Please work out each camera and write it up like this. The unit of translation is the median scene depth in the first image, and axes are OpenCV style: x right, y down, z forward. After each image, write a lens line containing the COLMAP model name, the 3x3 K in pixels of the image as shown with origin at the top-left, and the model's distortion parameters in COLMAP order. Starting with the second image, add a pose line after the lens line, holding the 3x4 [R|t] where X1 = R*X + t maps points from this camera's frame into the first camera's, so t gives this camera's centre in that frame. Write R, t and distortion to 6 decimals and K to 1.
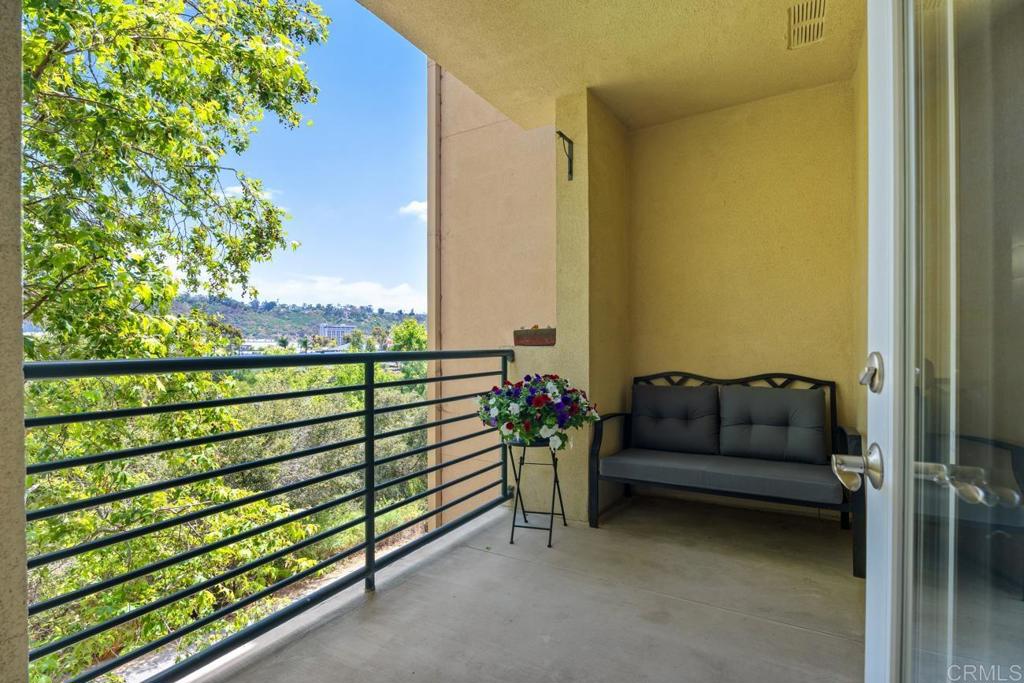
lens RADIAL K [[454.7, 0, 507.7], [0, 454.7, 343.5], [0, 0, 1]] dist [0.001572, -0.000325]
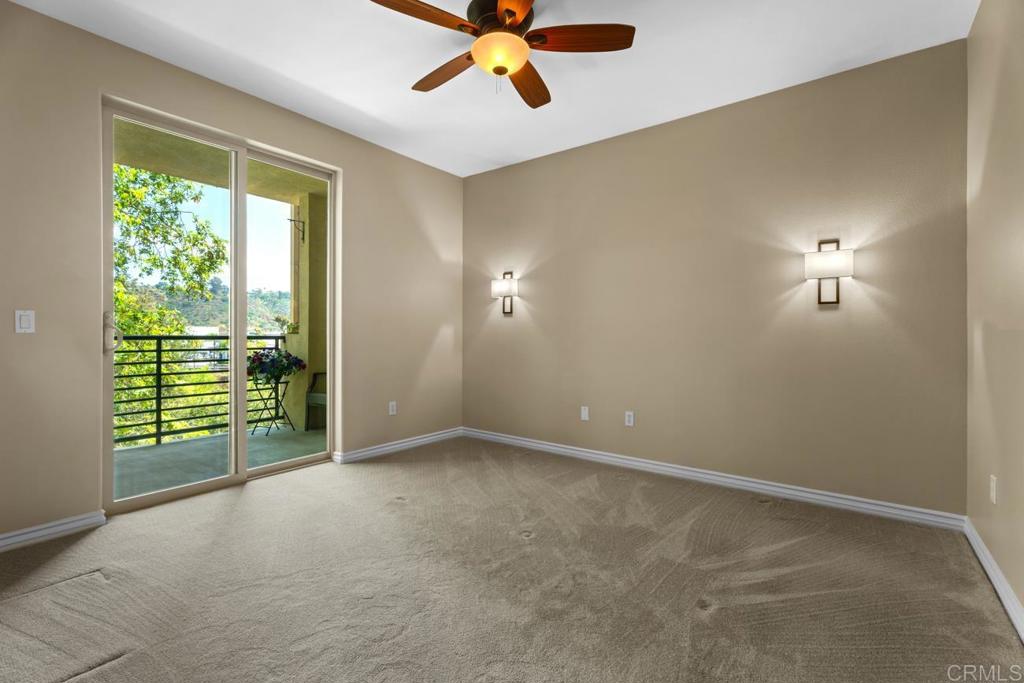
lens RADIAL K [[454.7, 0, 516.9], [0, 454.7, 336.6], [0, 0, 1]] dist [0.001572, -0.000325]
pose [[0.996232, 0.007852, -0.086376, 0.550818], [-0.007449, 0.999960, 0.004995, 0.000610], [0.086411, -0.004333, 0.996250, -0.356160]]
